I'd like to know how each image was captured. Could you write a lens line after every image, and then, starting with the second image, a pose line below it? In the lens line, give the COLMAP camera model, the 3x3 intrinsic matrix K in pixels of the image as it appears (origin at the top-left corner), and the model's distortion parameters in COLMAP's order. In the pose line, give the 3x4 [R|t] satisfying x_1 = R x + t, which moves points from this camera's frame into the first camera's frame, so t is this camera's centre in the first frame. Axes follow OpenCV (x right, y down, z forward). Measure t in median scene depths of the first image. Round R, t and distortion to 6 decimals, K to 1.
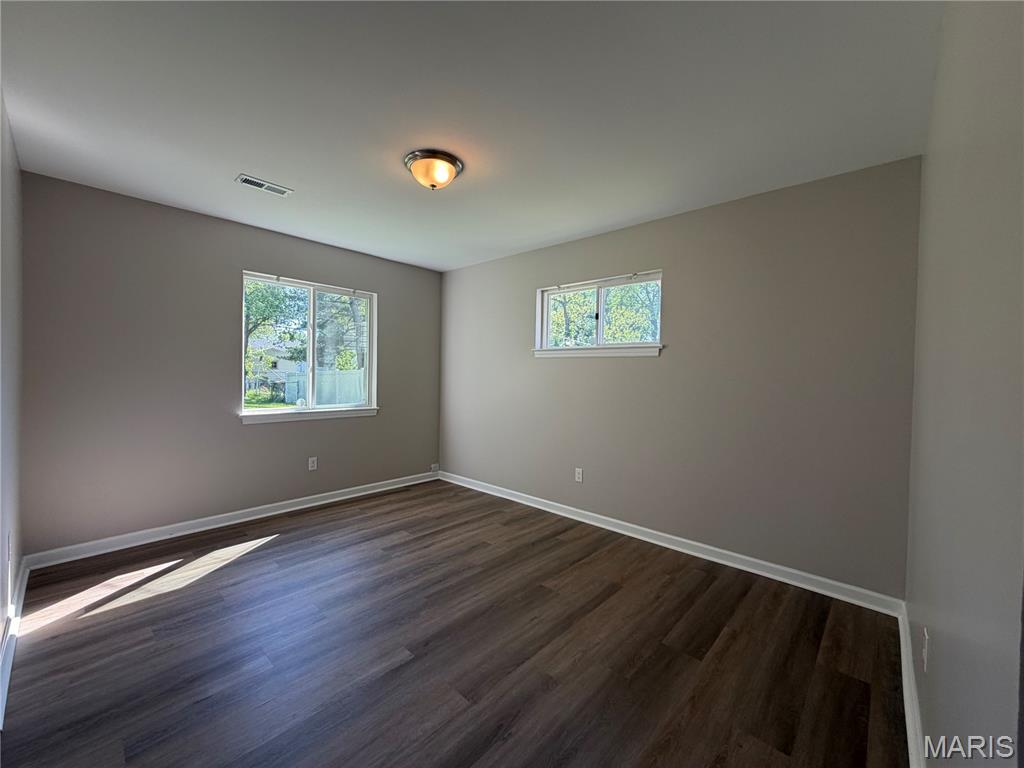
lens RADIAL K [[407.6, 0, 506.5], [0, 407.6, 387.2], [0, 0, 1]] dist [-0.001829, 0.000335]
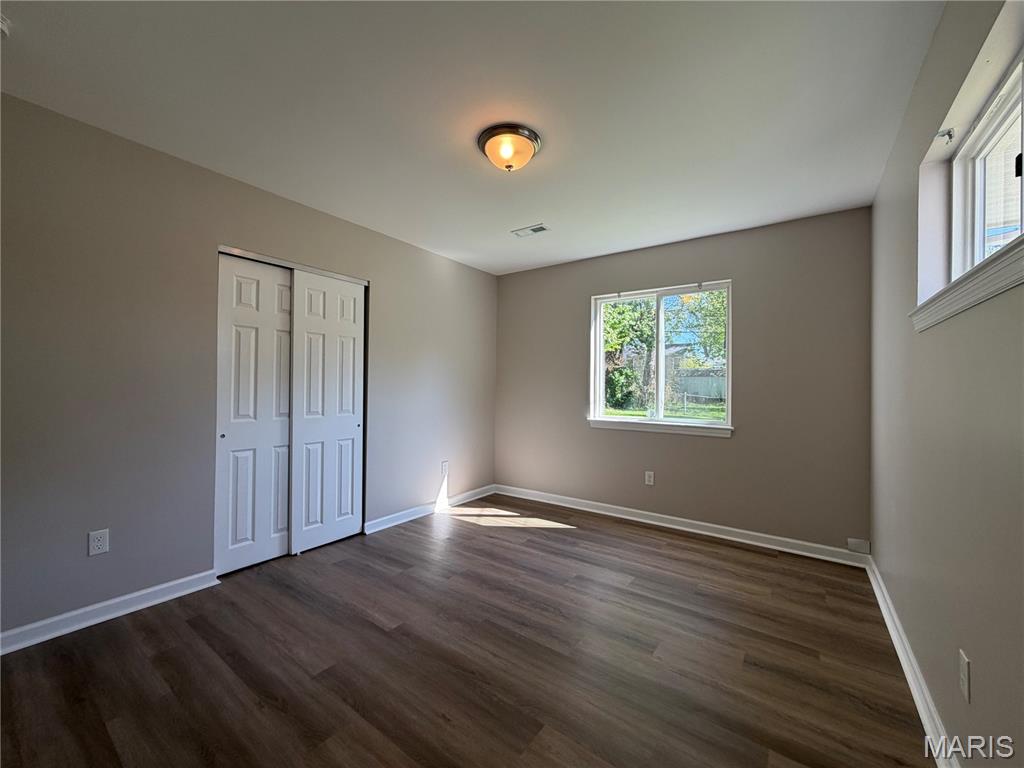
lens RADIAL K [[407.6, 0, 512.8], [0, 407.6, 387.6], [0, 0, 1]] dist [-0.001829, 0.000335]
pose [[0.127259, -0.011775, -0.991800, 0.501656], [-0.044814, 0.998840, -0.017608, 0.008719], [0.990857, 0.046687, 0.126584, 0.646280]]
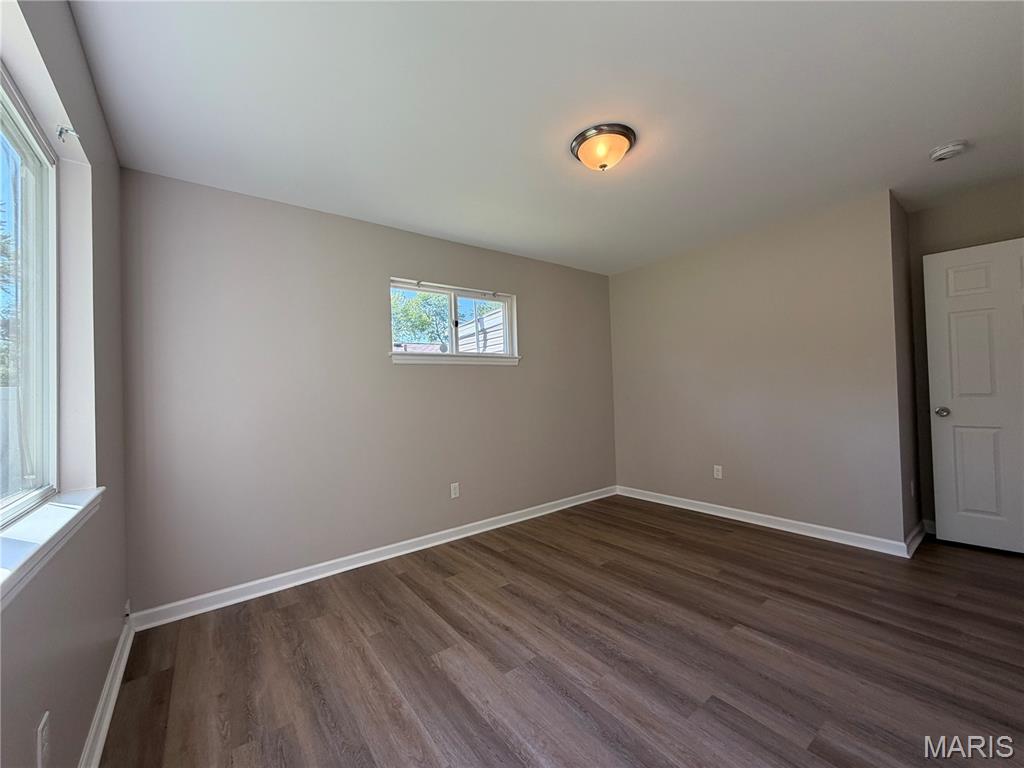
lens RADIAL K [[407.6, 0, 511.4], [0, 407.6, 381.9], [0, 0, 1]] dist [-0.001829, 0.000335]
pose [[0.168980, -0.005163, 0.985606, -0.790187], [0.070738, 0.997471, -0.006903, -0.018162], [-0.983078, 0.070886, 0.168918, 0.764194]]
